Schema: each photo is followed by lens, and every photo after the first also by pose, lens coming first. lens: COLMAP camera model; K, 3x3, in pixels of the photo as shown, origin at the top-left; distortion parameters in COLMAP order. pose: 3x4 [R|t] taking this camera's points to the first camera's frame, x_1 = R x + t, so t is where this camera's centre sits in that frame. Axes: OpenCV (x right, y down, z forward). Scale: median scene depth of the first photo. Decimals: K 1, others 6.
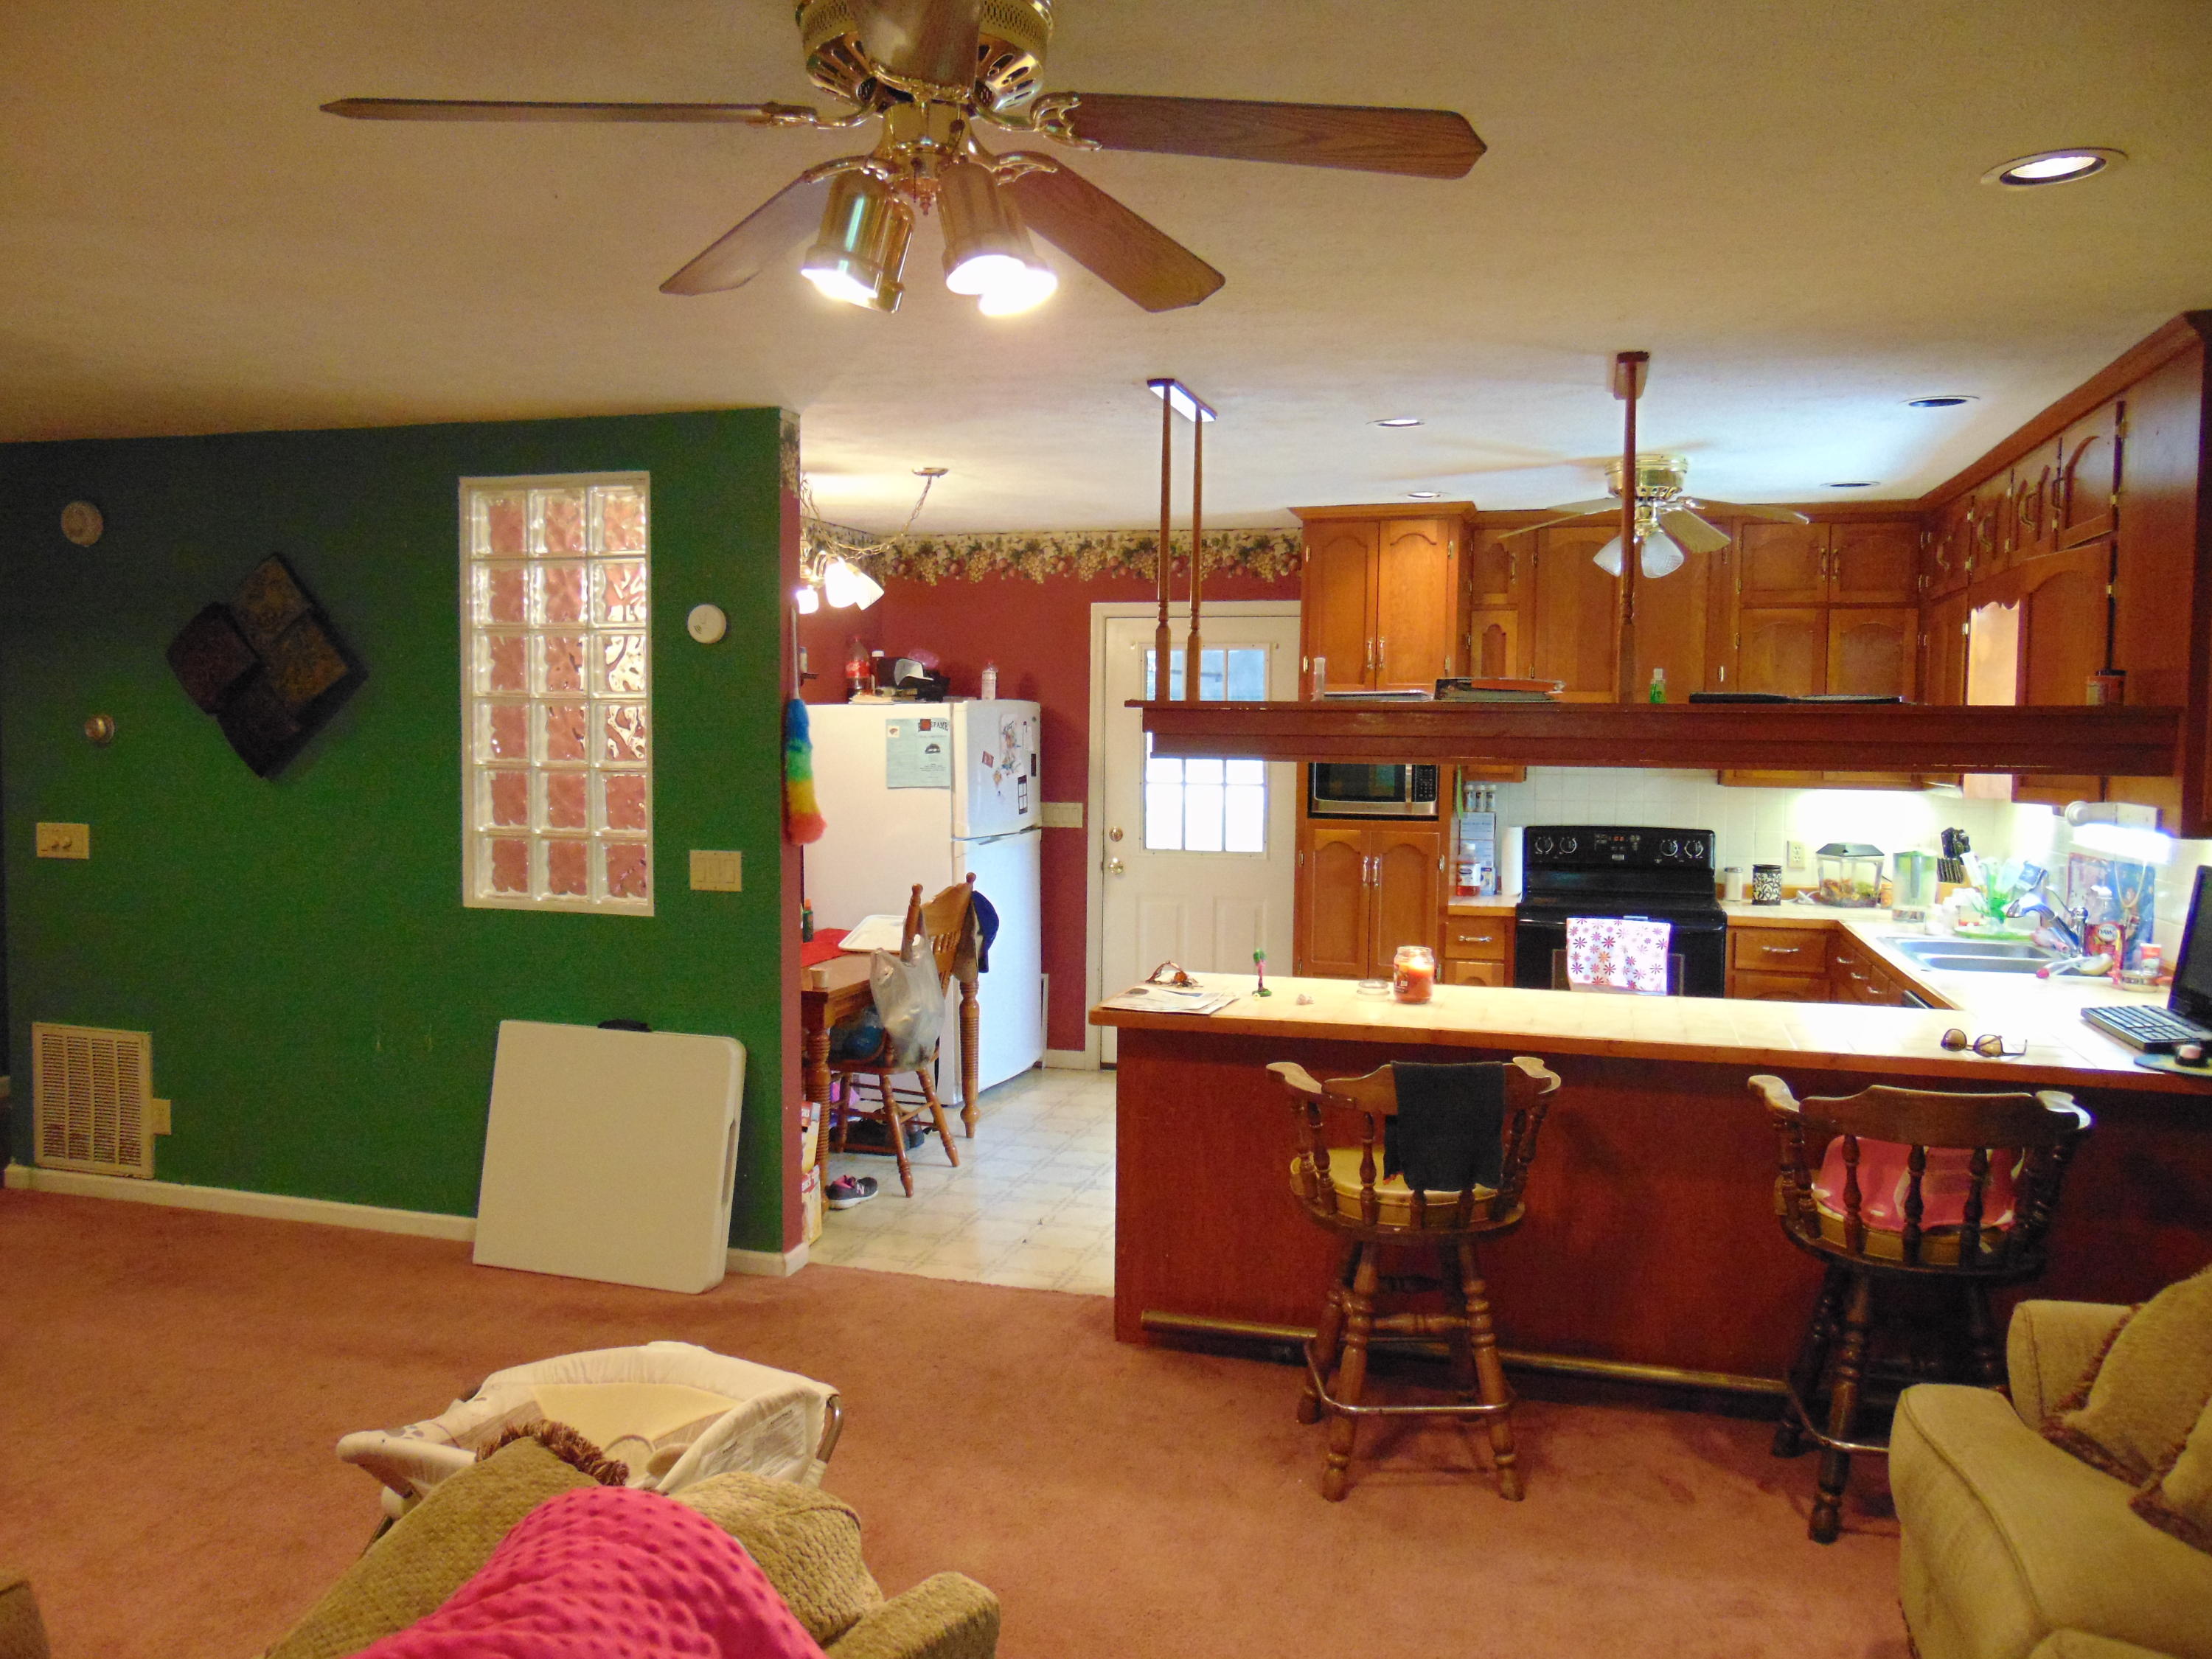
lens RADIAL K [[1659.0, 0, 1108.7], [0, 1659.0, 823.7], [0, 0, 1]] dist [-0.039344, 0.066908]
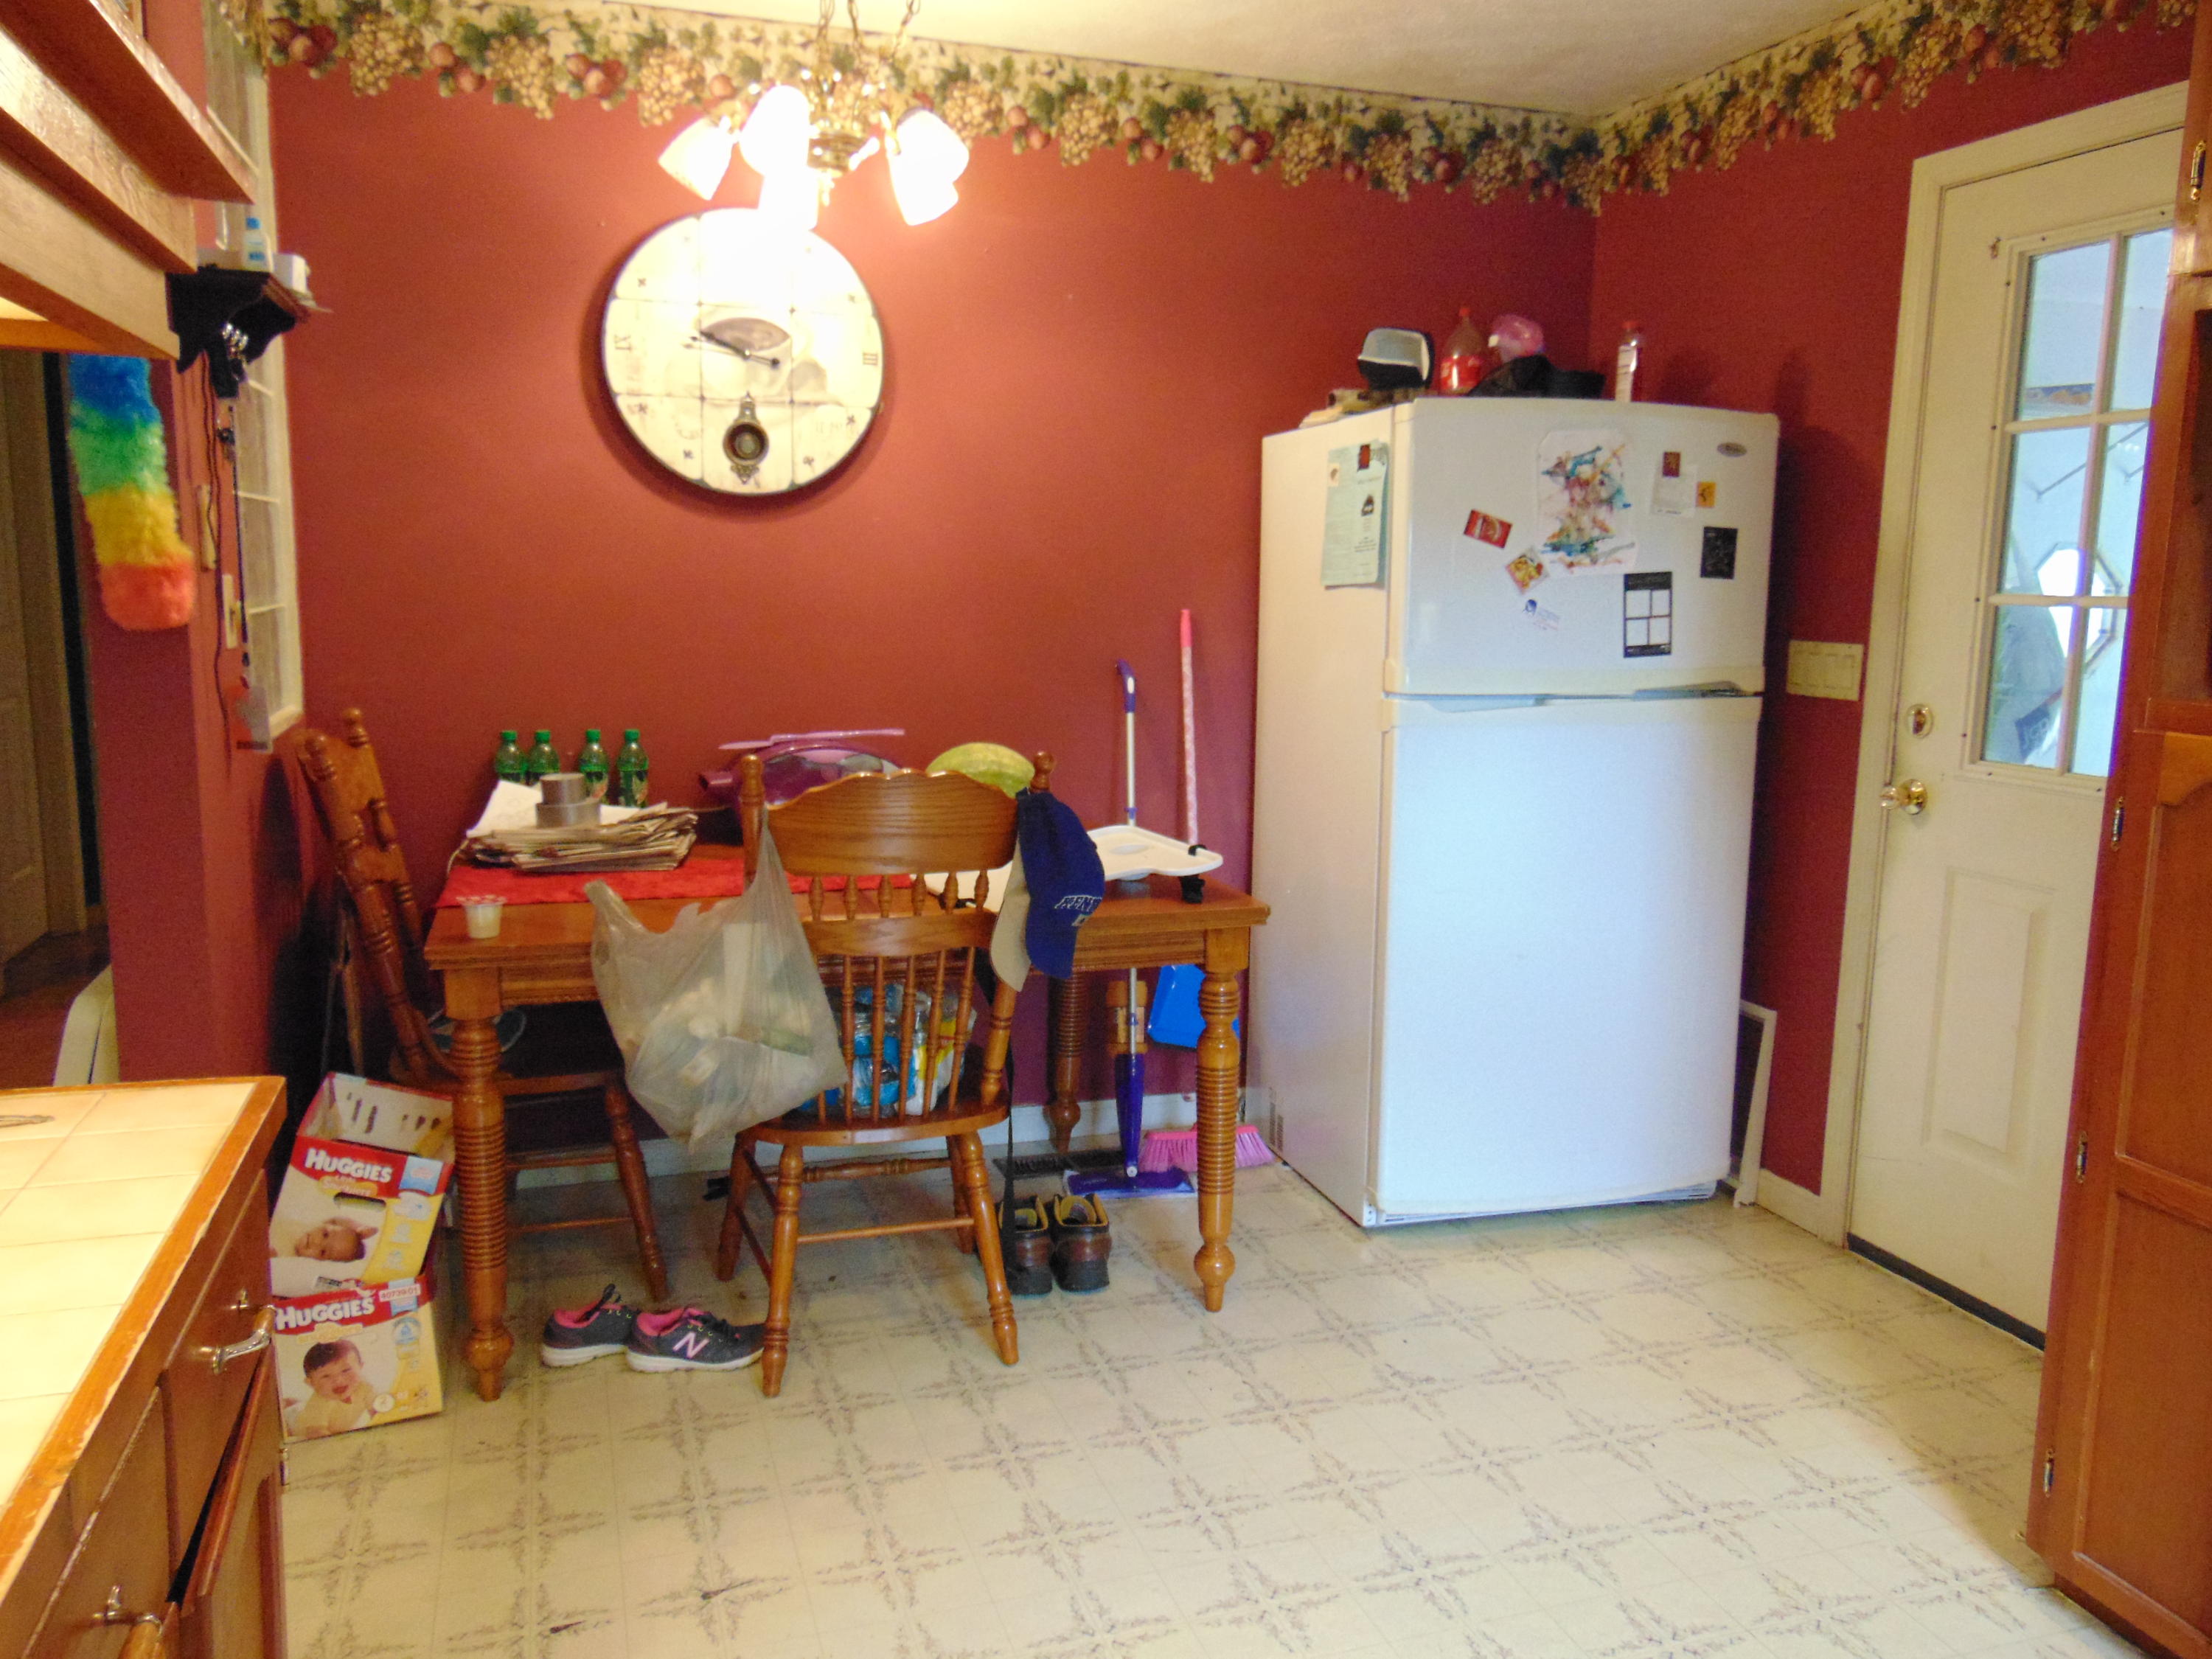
lens RADIAL K [[1659.0, 0, 1108.7], [0, 1659.0, 823.7], [0, 0, 1]] dist [-0.039344, 0.066908]
pose [[0.573836, 0.124259, -0.809489, 0.229392], [-0.059204, 0.992131, 0.110326, -0.001669], [0.816827, -0.015384, 0.576677, 0.594950]]
